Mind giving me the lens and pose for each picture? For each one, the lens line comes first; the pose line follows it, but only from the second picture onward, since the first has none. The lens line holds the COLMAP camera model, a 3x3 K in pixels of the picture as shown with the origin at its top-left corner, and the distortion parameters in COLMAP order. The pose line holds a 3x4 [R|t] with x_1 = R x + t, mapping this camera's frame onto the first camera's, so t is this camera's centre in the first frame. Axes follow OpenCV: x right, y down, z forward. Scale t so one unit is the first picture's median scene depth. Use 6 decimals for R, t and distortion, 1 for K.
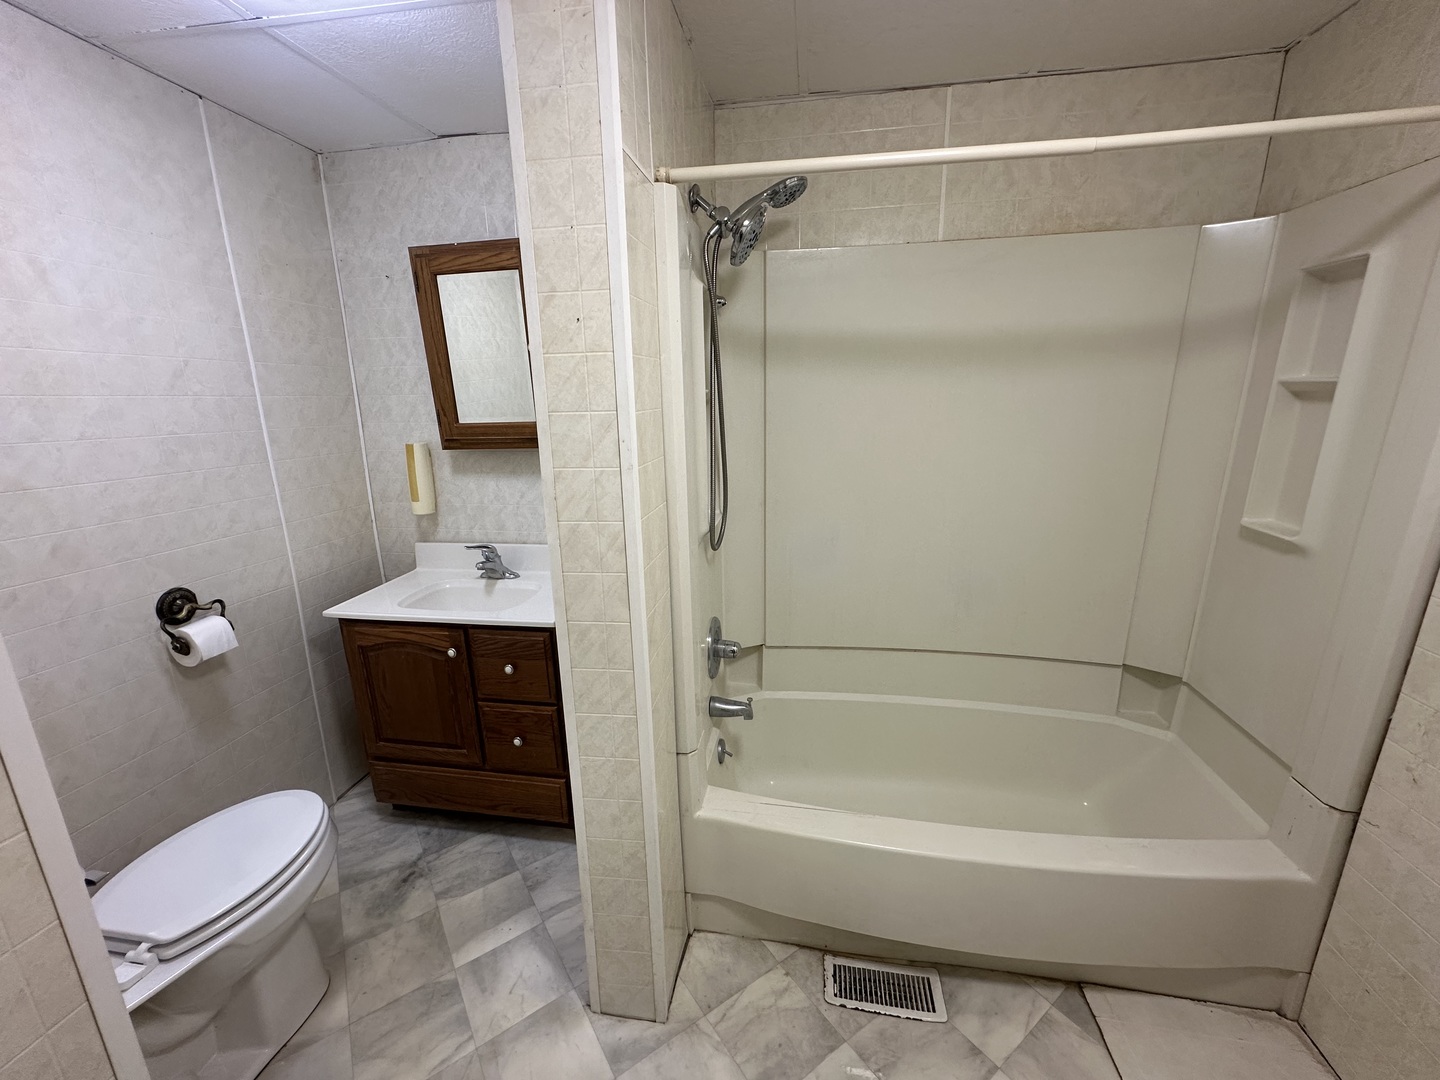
lens RADIAL K [[573.9, 0, 717.2], [0, 573.9, 541.2], [0, 0, 1]] dist [-0.004642, 0.001179]
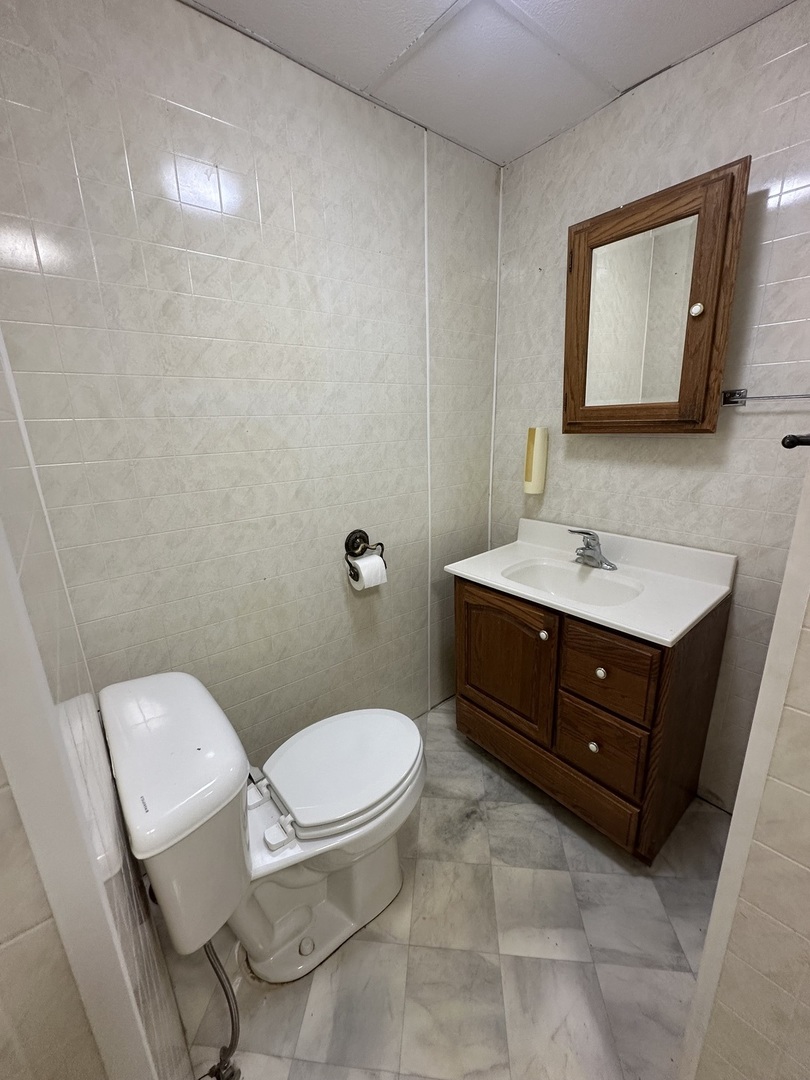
lens RADIAL K [[430.4, 0, 403.4], [0, 430.4, 534.6], [0, 0, 1]] dist [-0.004642, 0.001179]
pose [[0.752700, 0.166720, -0.636905, -0.196151], [-0.141816, 0.985753, 0.090438, -0.011210], [0.642909, 0.022251, 0.765620, 0.261177]]
